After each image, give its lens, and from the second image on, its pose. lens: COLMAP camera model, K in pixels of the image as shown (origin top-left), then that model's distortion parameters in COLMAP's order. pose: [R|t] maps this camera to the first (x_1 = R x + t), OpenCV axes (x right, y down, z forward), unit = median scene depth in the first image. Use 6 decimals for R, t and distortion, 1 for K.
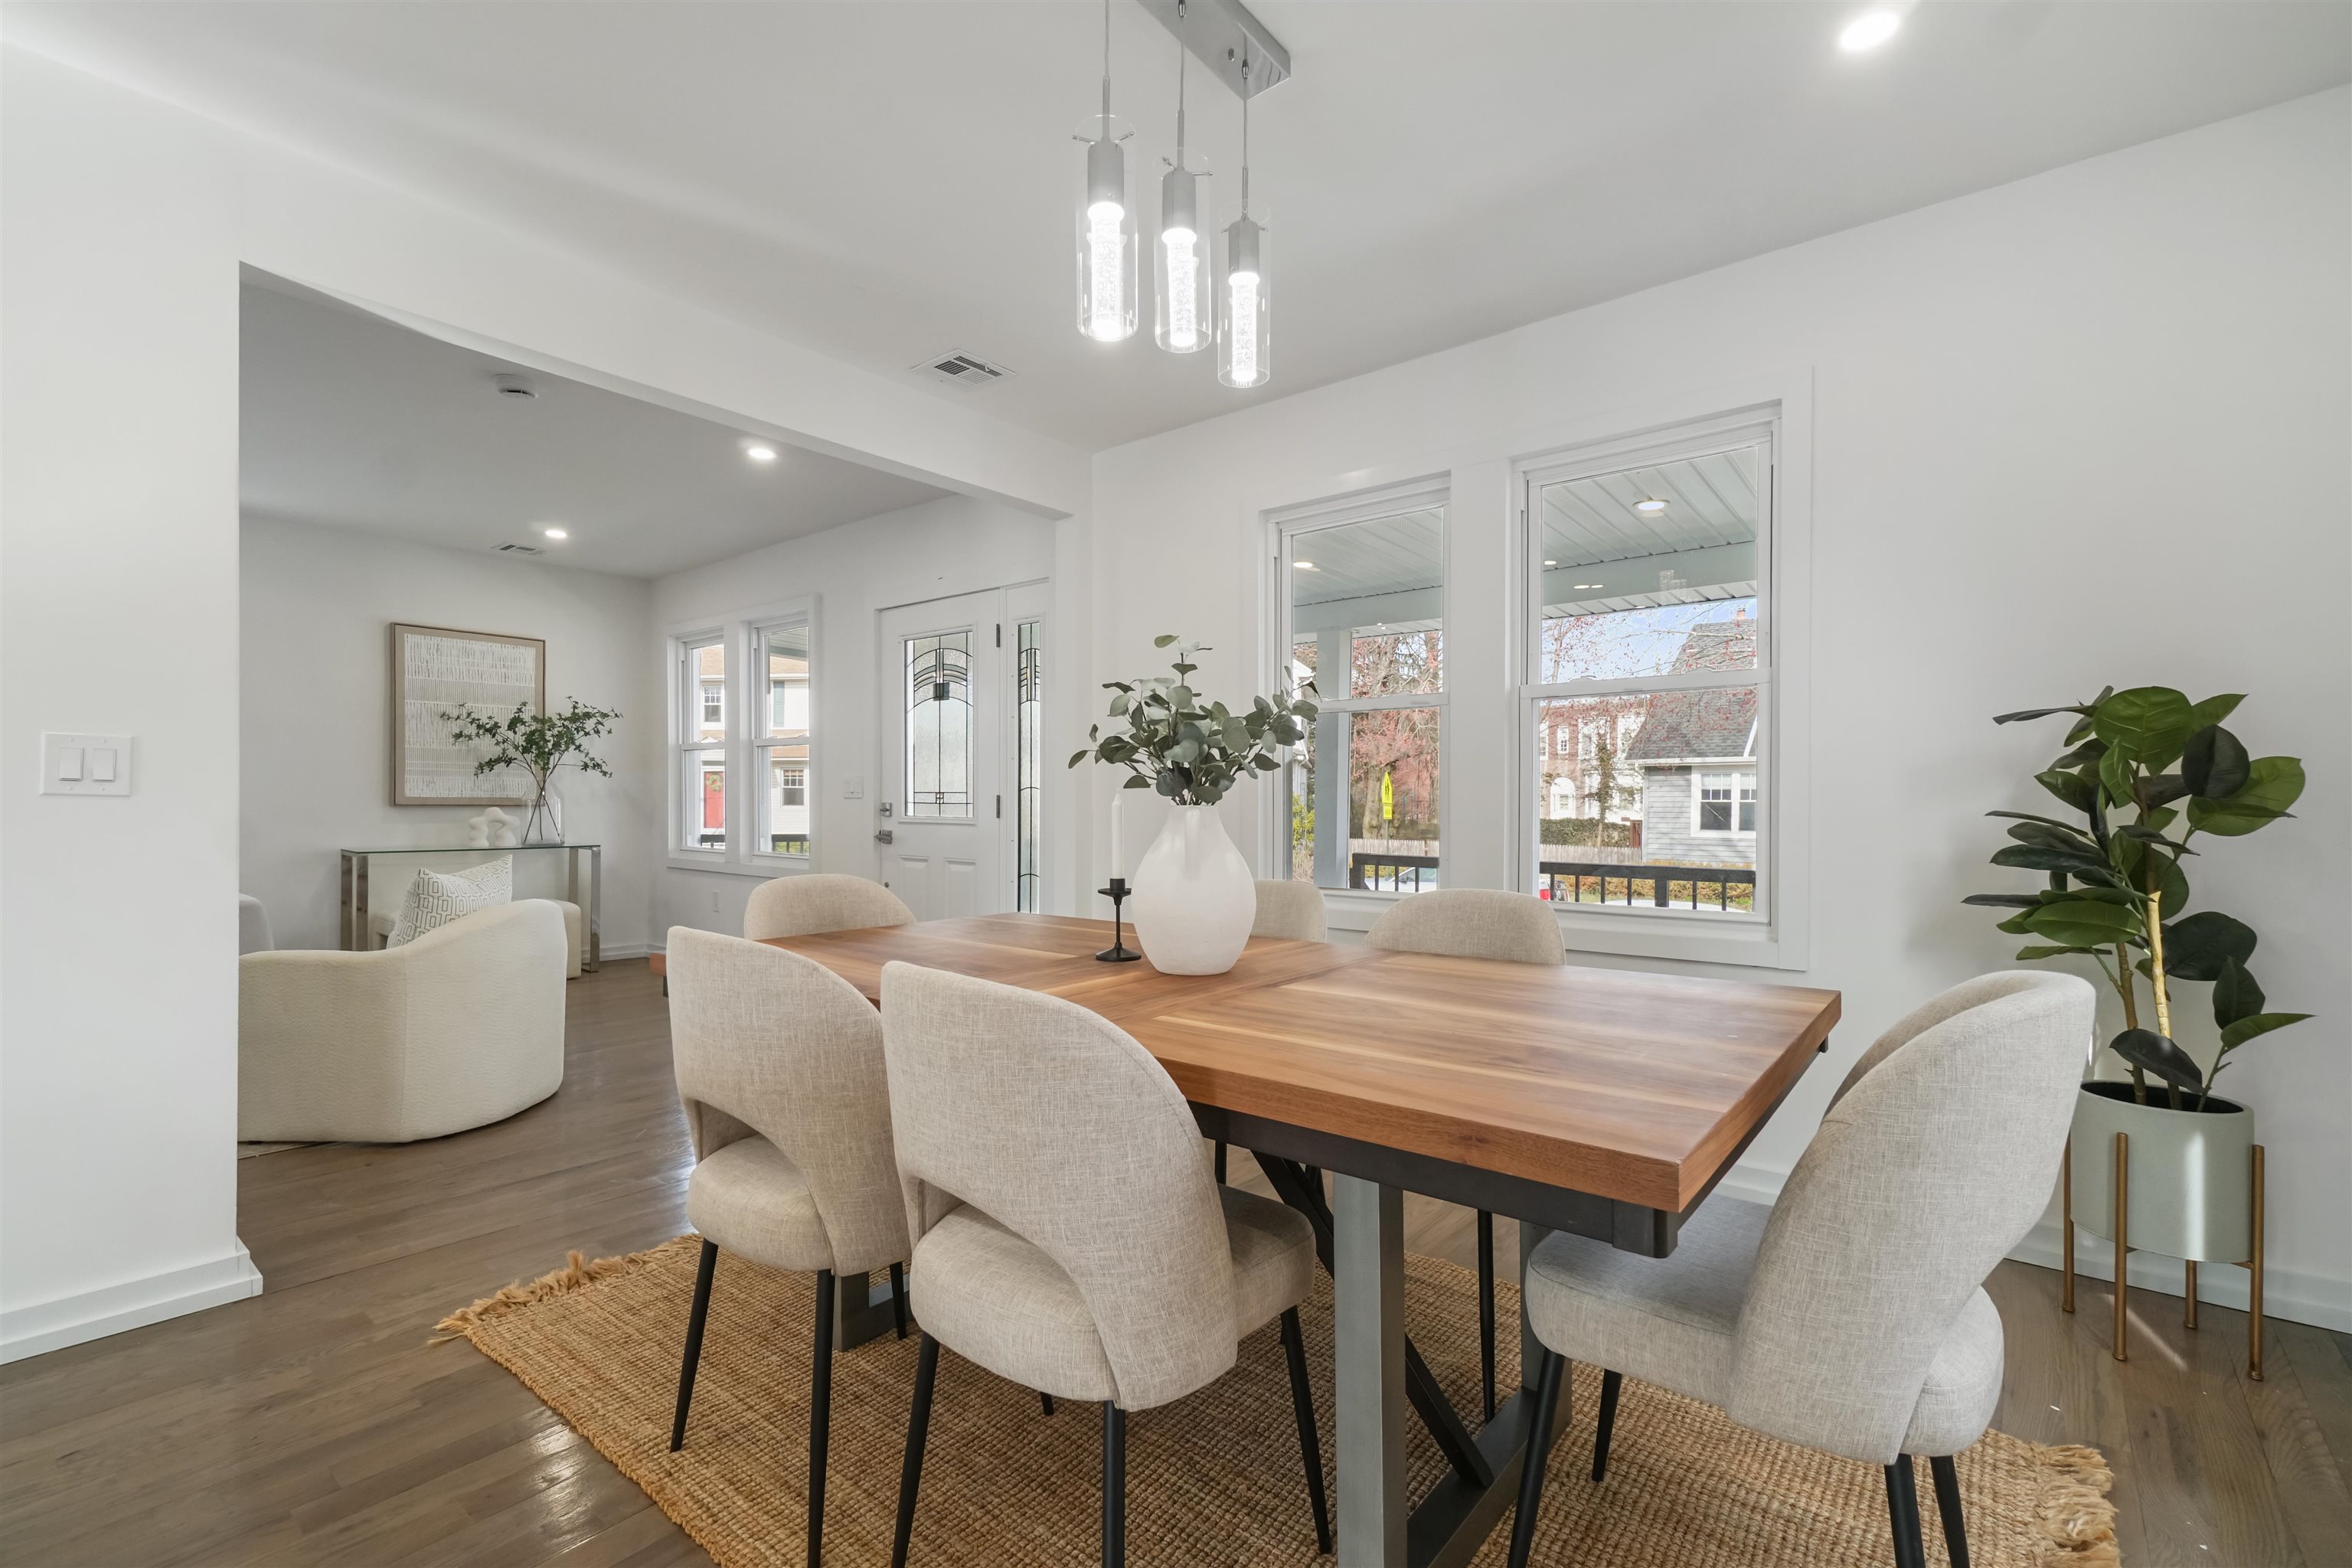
lens RADIAL K [[1022.3, 0, 1158.0], [0, 1022.3, 802.5], [0, 0, 1]] dist [0.002262, -0.000009]
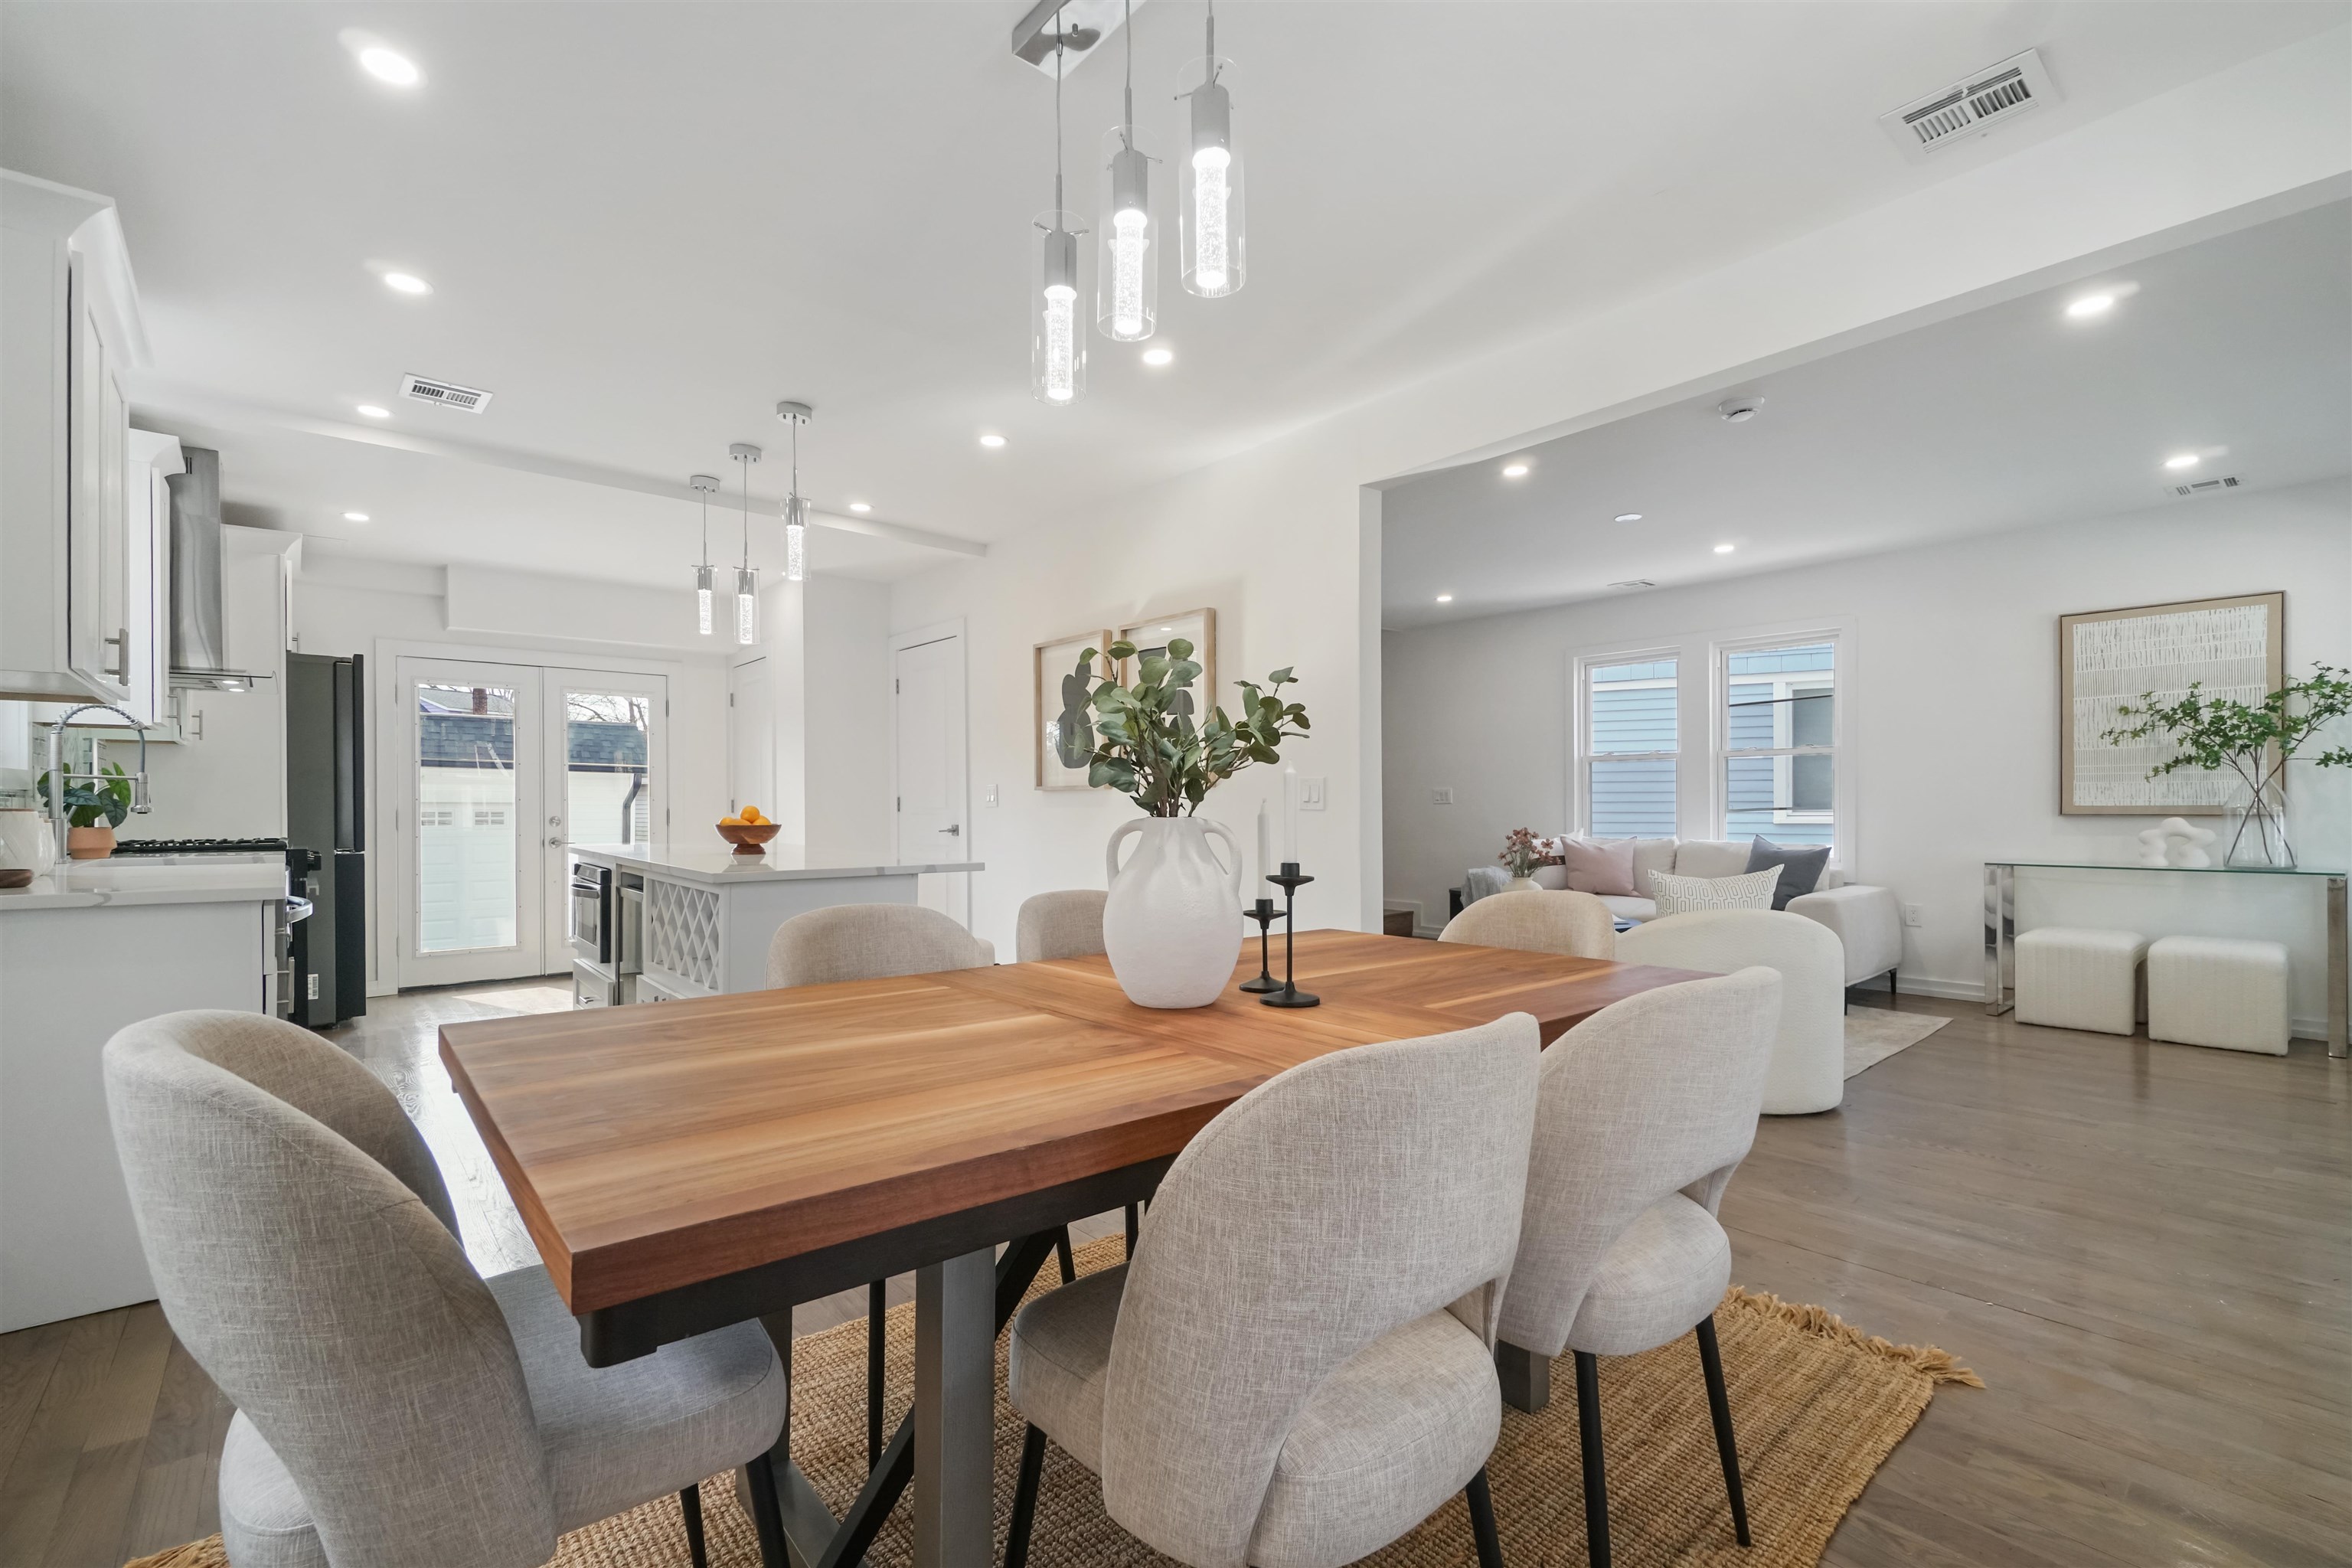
lens RADIAL K [[1019.6, 0, 1164.0], [0, 1019.6, 815.1], [0, 0, 1]] dist [0.001886, 0.000042]
pose [[-0.188903, 0.003119, -0.981991, 0.299354], [0.001413, 0.999995, 0.002905, -0.000672], [0.981995, -0.000839, -0.188907, 0.381308]]
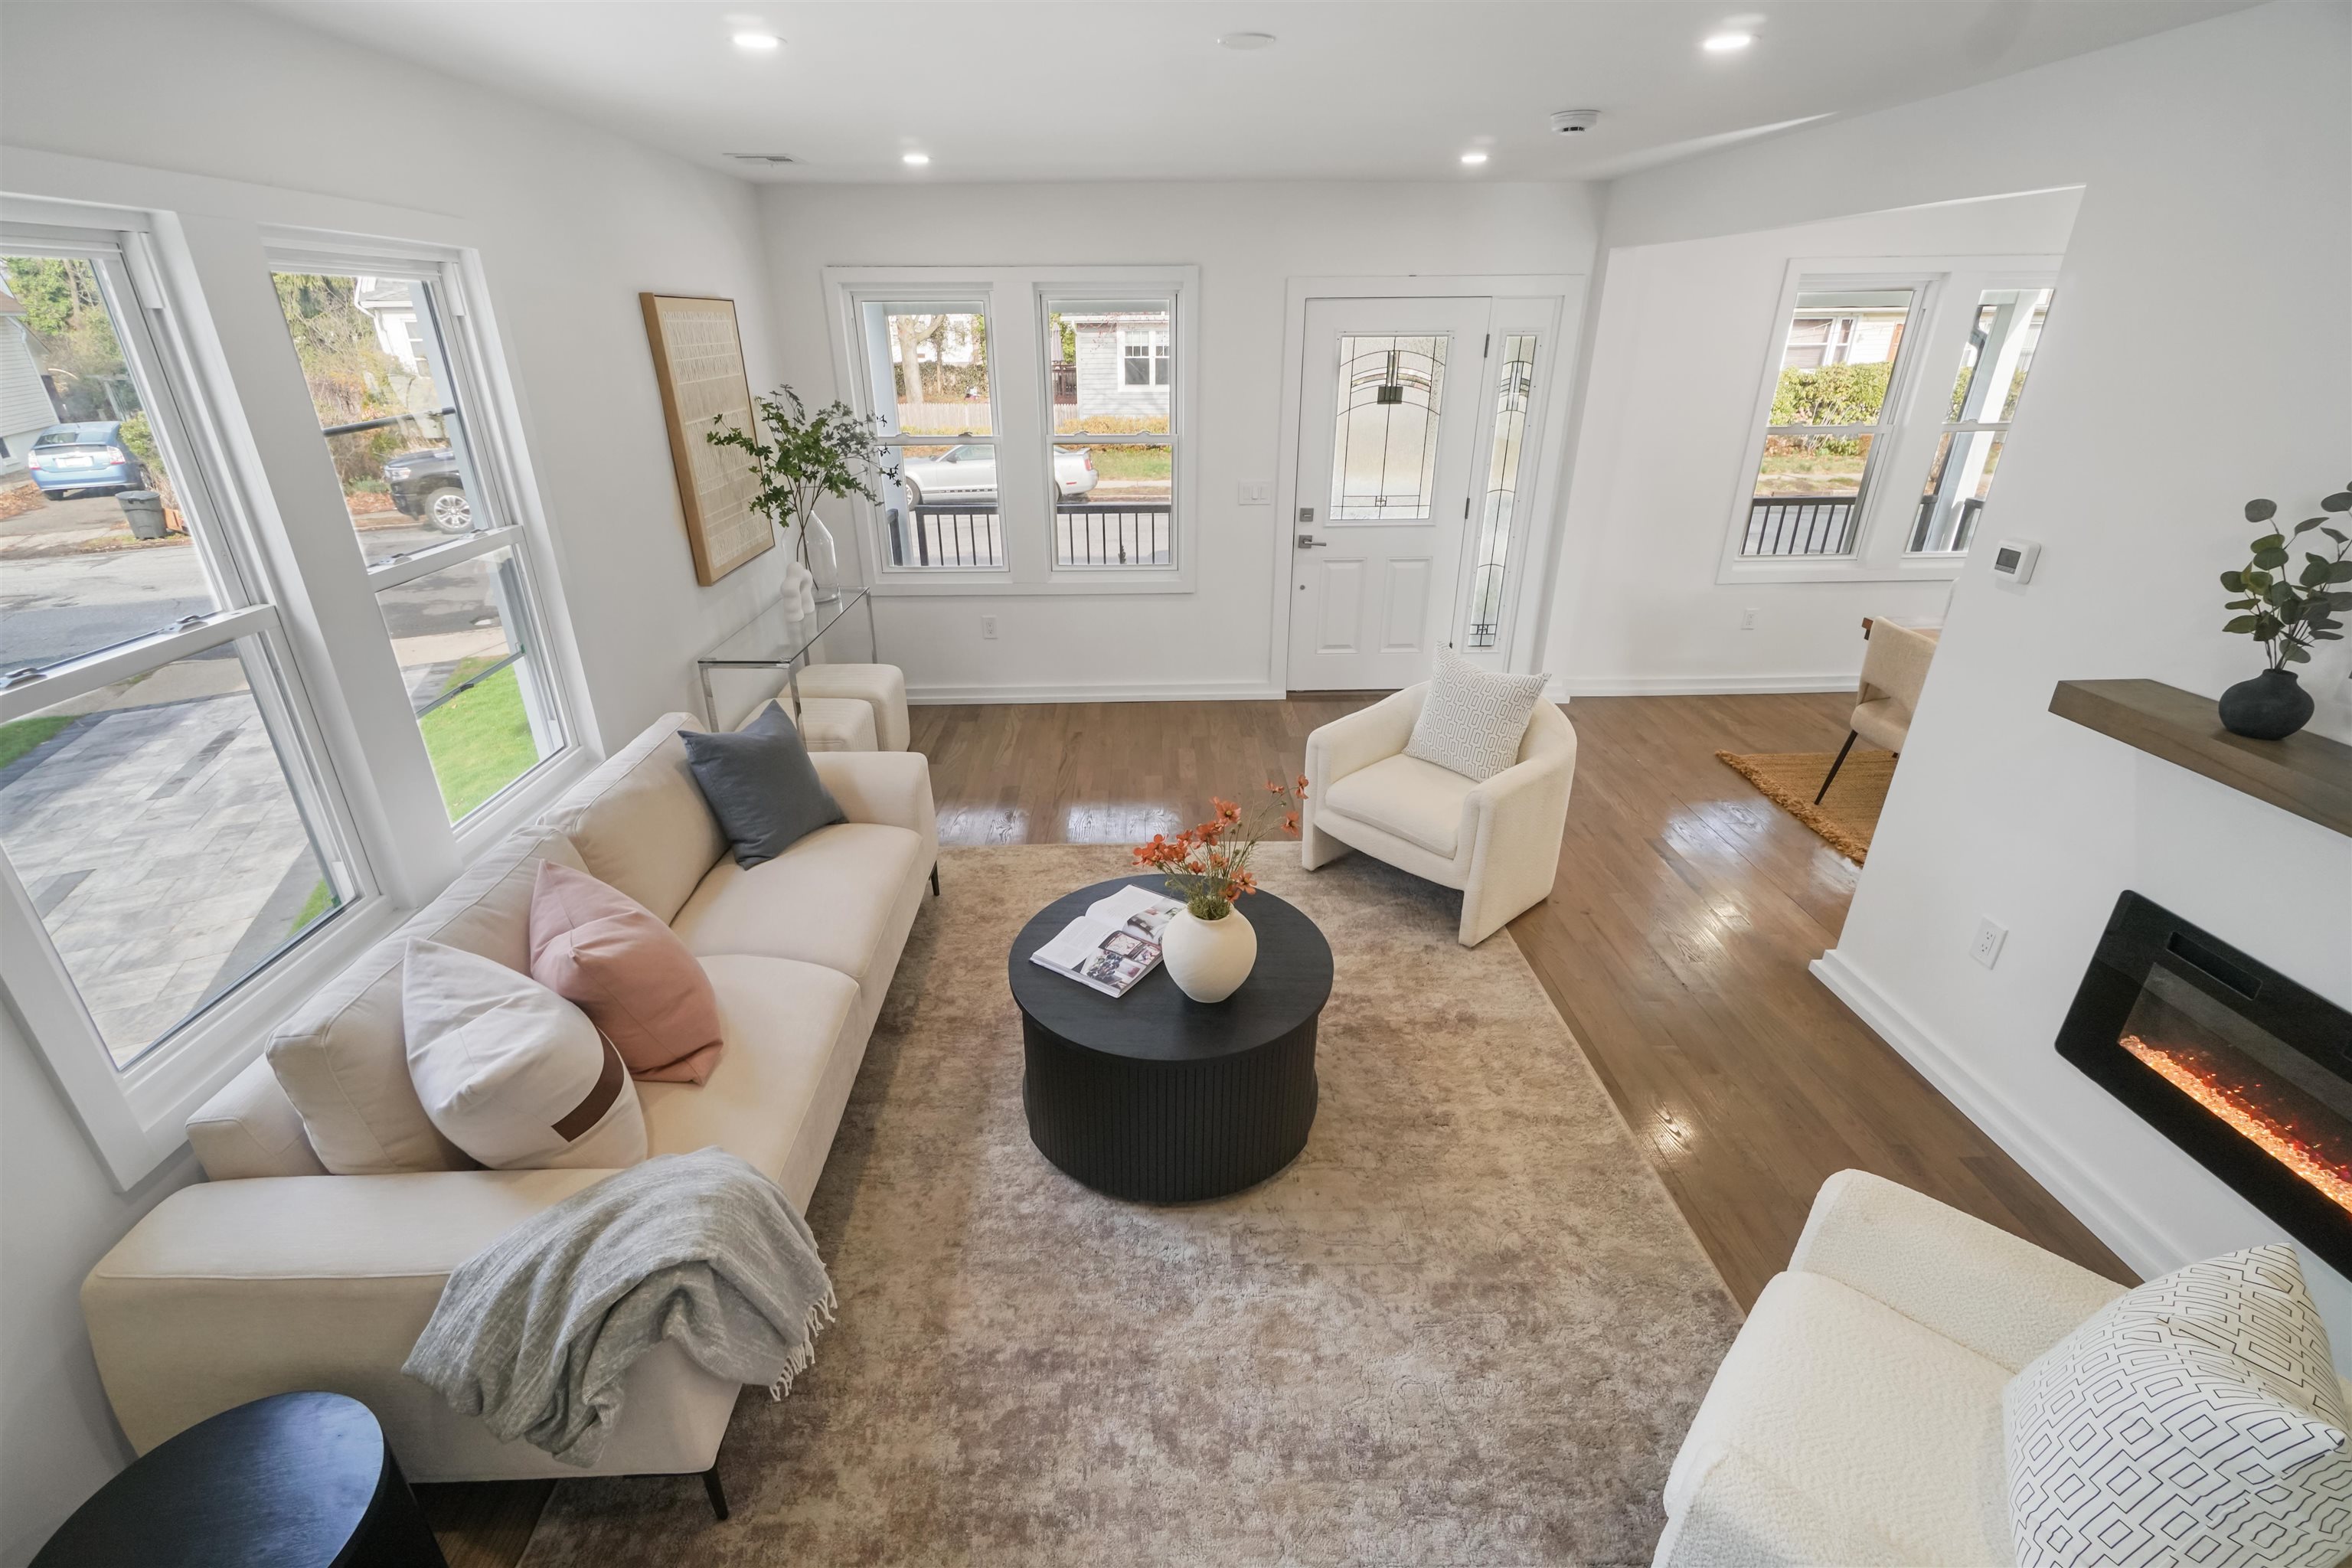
lens RADIAL K [[1004.3, 0, 1162.7], [0, 1004.3, 767.4], [0, 0, 1]] dist [0.005413, -0.000059]
pose [[0.758251, -0.271639, 0.592678, -0.941690], [0.011676, 0.914580, 0.404236, -0.153667], [-0.651858, -0.299592, 0.696653, 0.284312]]
